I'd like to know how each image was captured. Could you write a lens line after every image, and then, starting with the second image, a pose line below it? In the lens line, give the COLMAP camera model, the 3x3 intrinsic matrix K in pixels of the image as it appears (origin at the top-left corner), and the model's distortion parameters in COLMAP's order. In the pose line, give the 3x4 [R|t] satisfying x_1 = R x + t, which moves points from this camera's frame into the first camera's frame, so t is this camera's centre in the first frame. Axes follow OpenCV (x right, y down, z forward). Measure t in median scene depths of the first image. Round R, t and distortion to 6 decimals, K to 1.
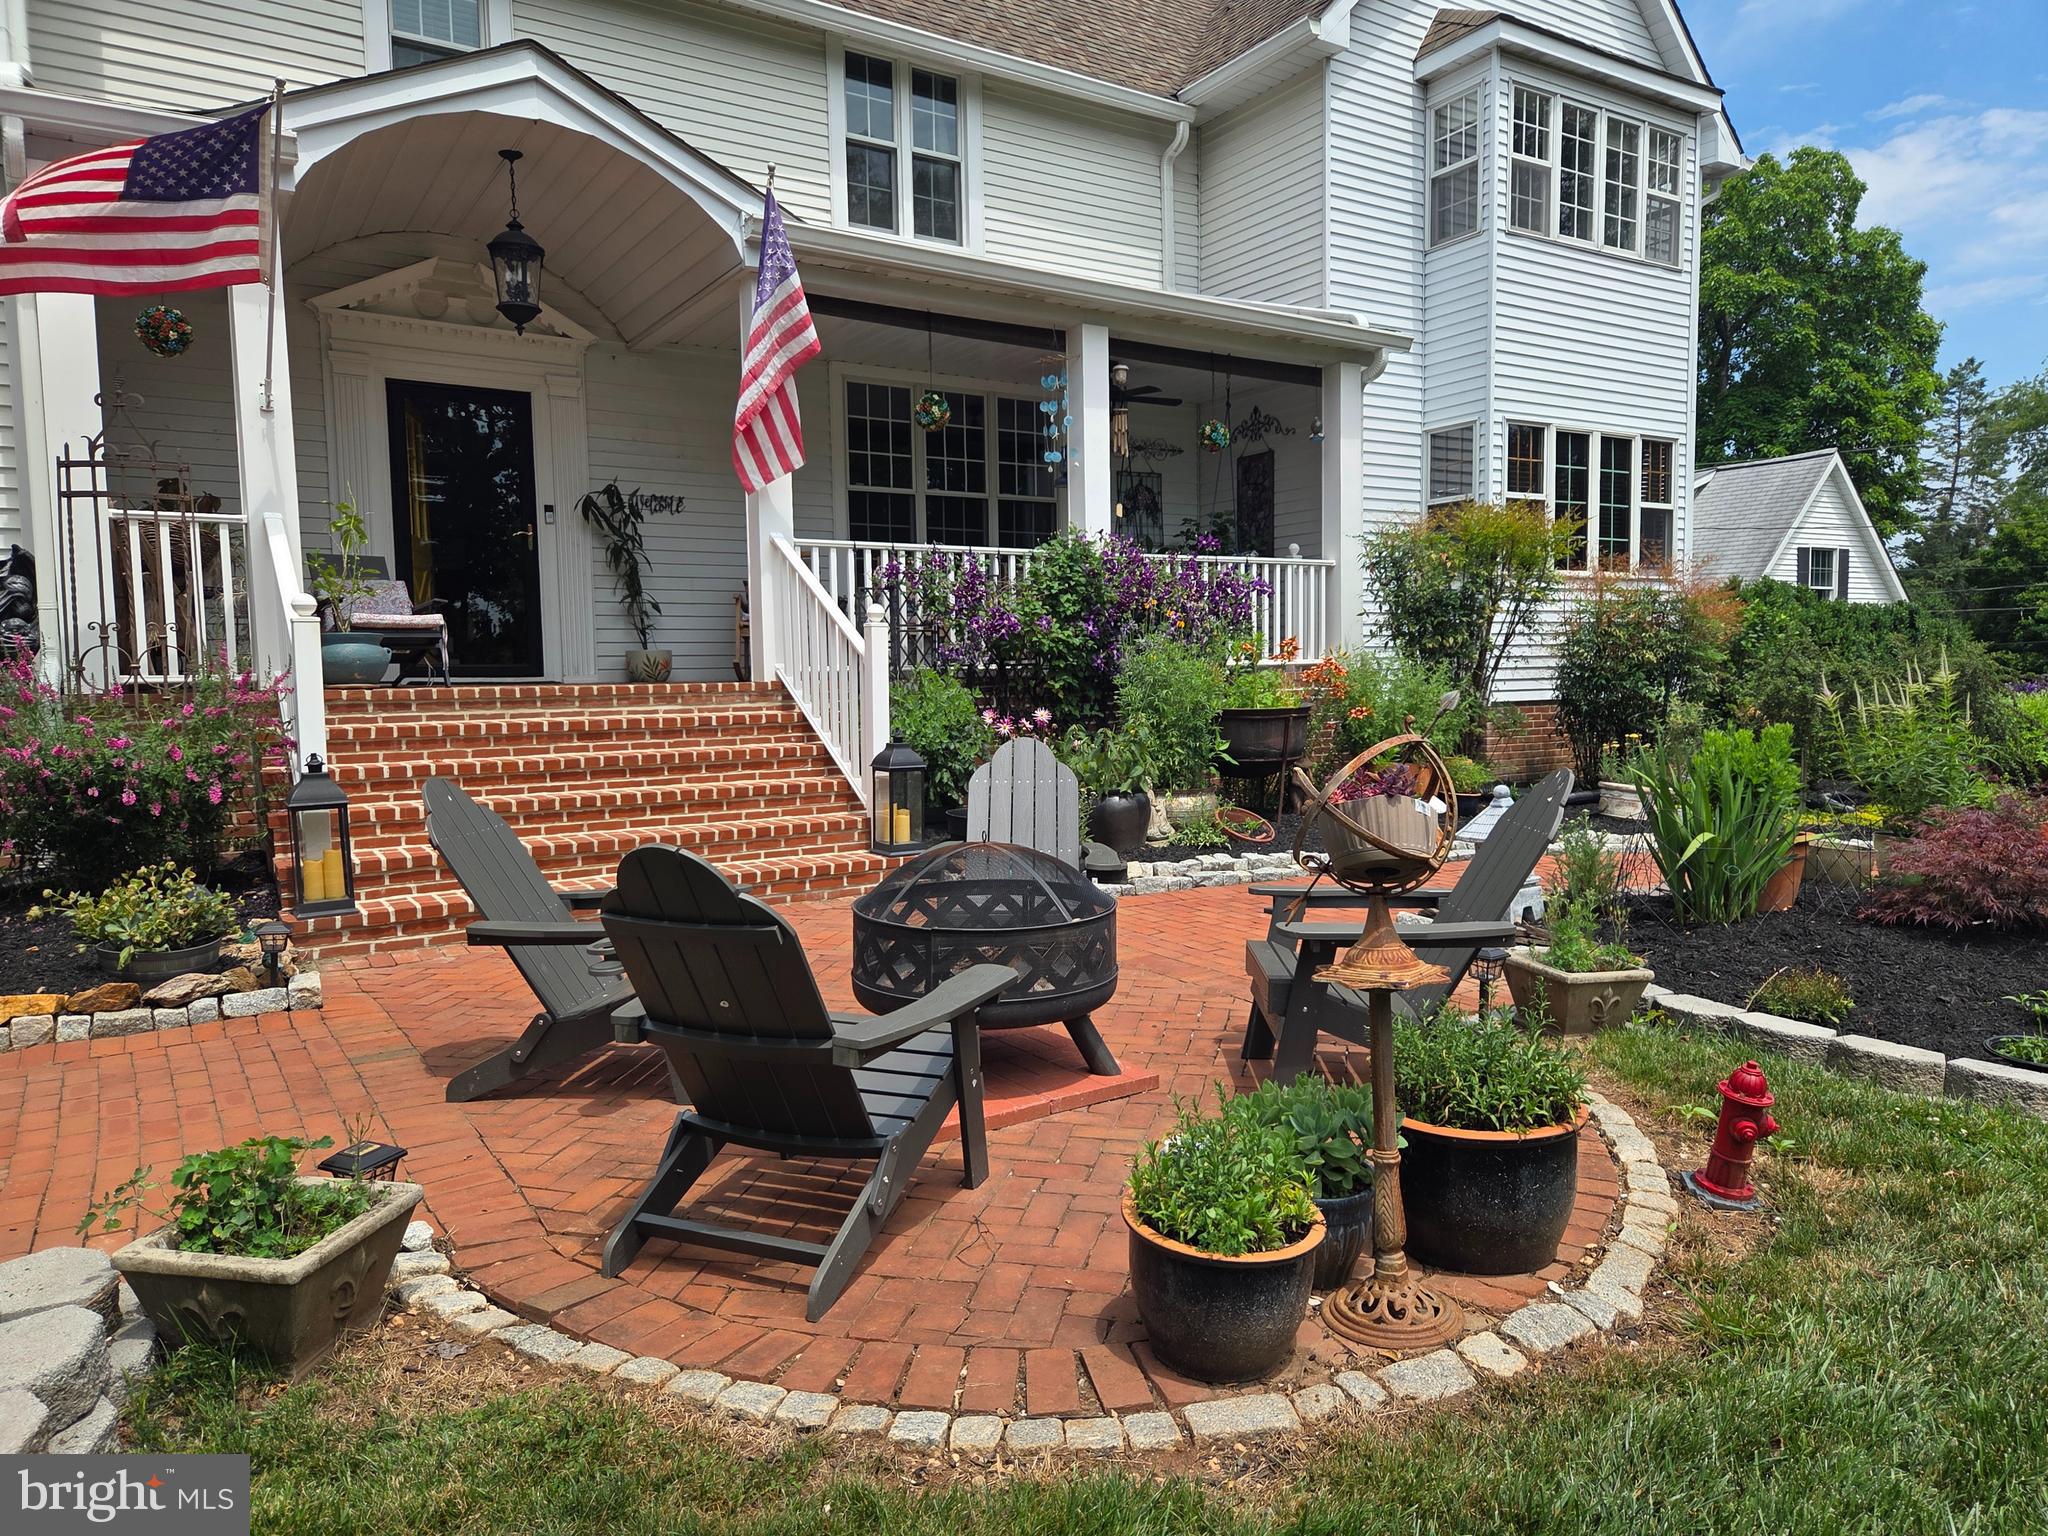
lens RADIAL K [[1368.6, 0, 1037.1], [0, 1368.6, 780.0], [0, 0, 1]] dist [0.041926, -0.003889]
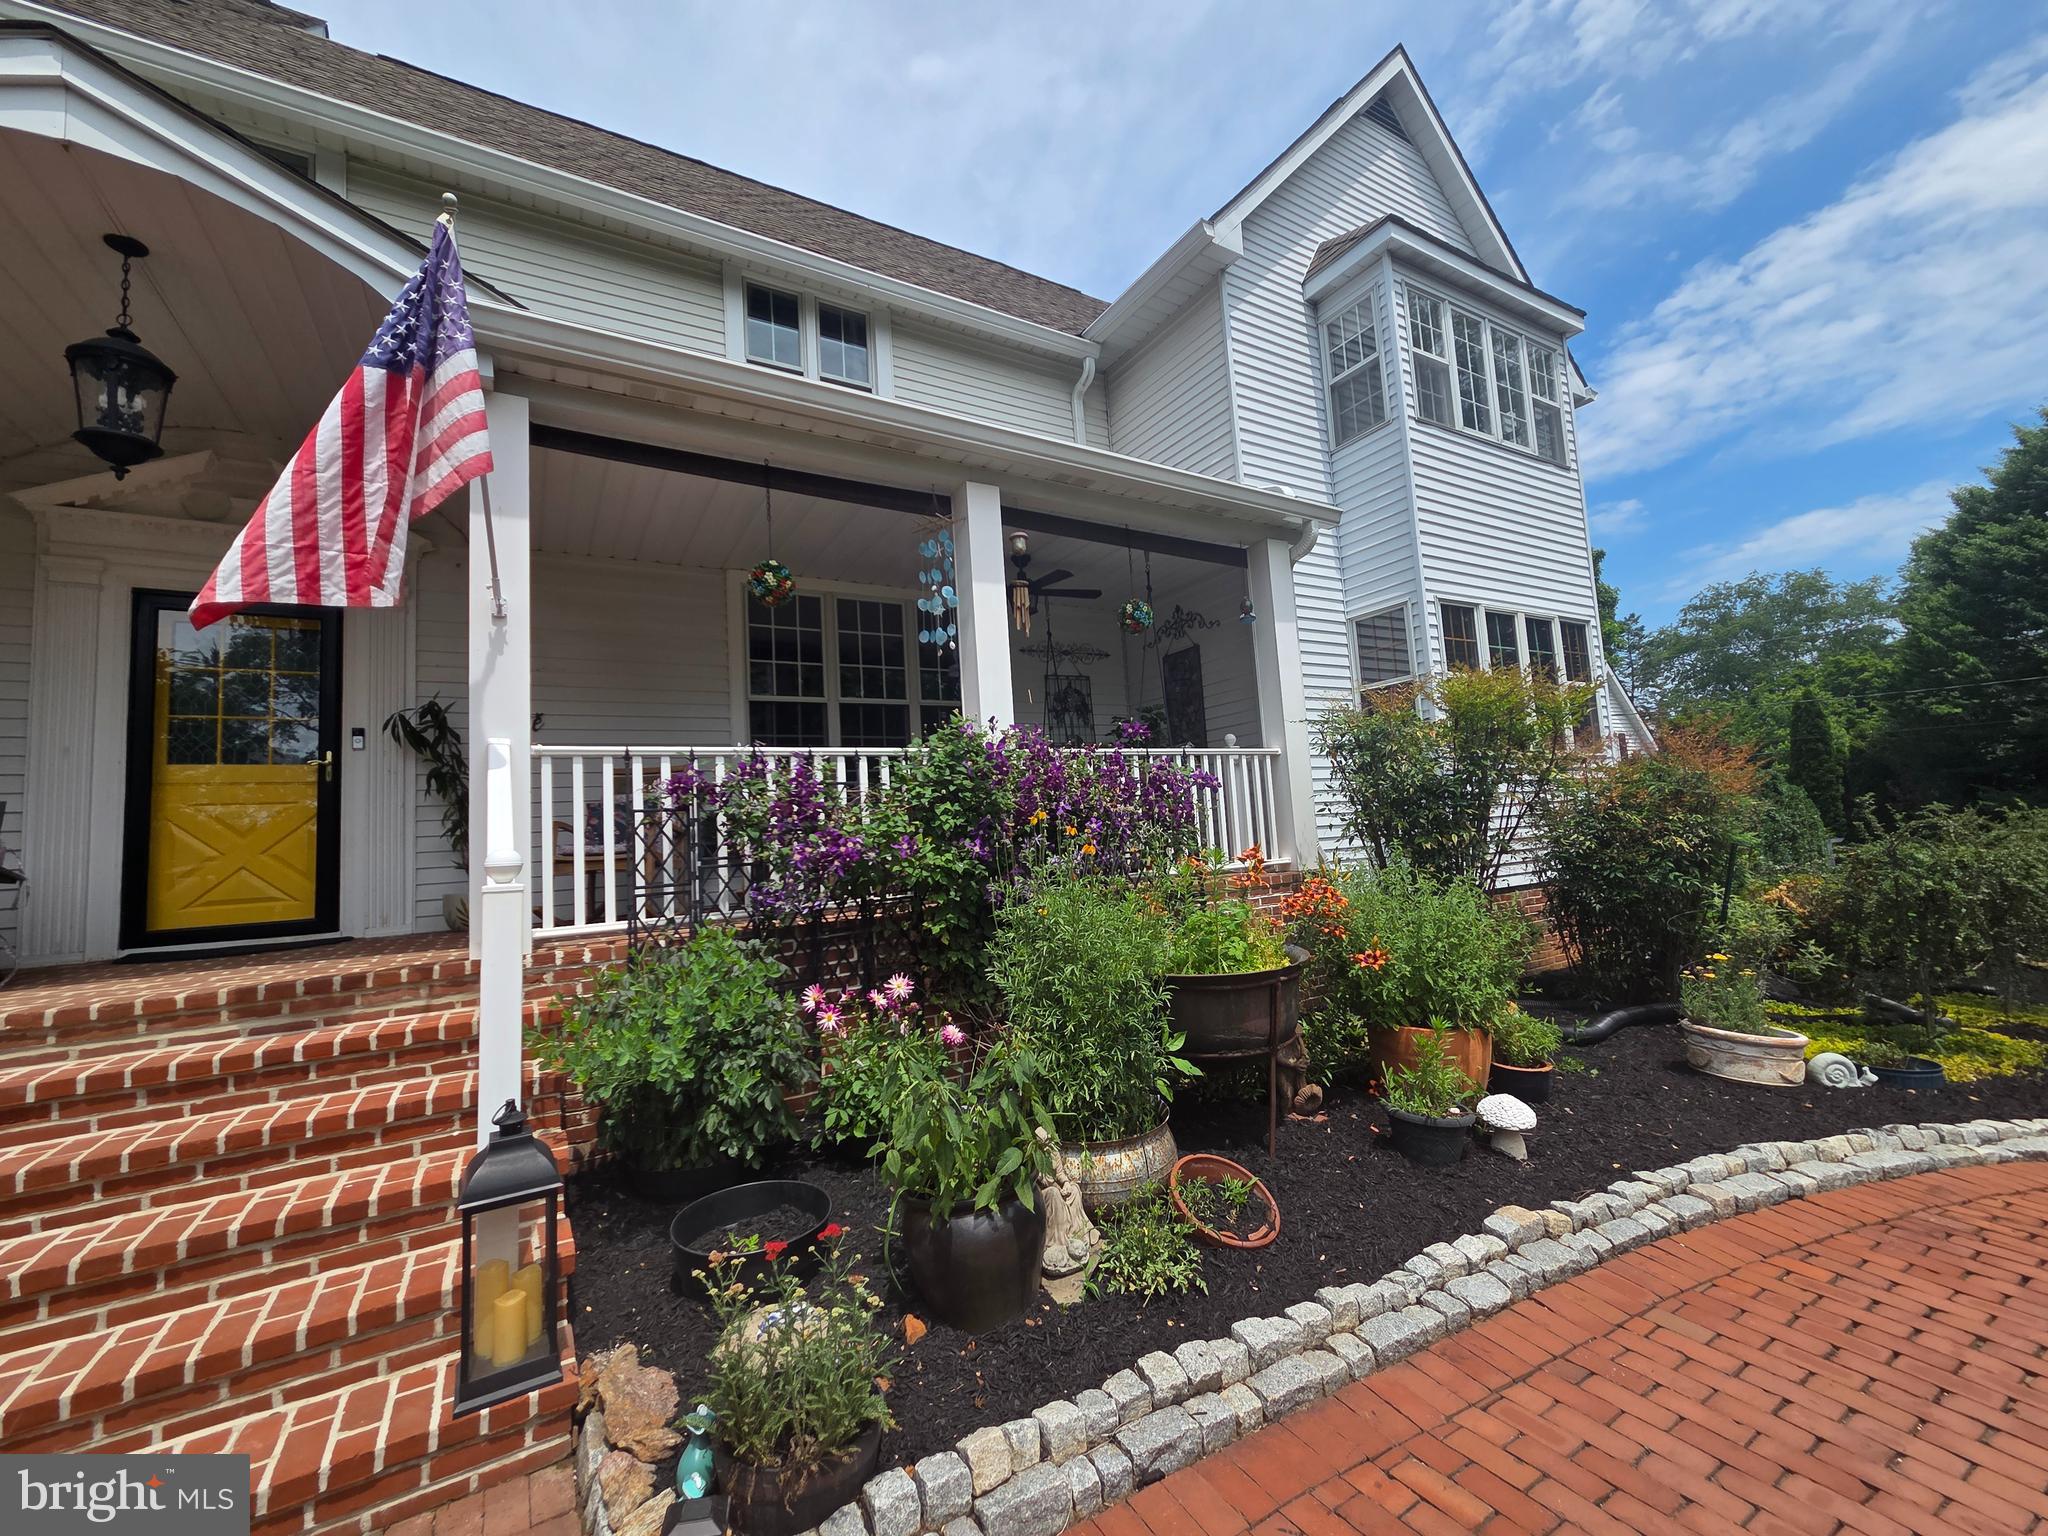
lens RADIAL K [[833.1, 0, 1016.1], [0, 833.1, 771.1], [0, 0, 1]] dist [0.002018, 0.000248]
pose [[0.998241, -0.048267, -0.034416, 0.062011], [0.042246, 0.986506, -0.158183, -0.065503], [0.041586, 0.156451, 0.986810, 0.453154]]
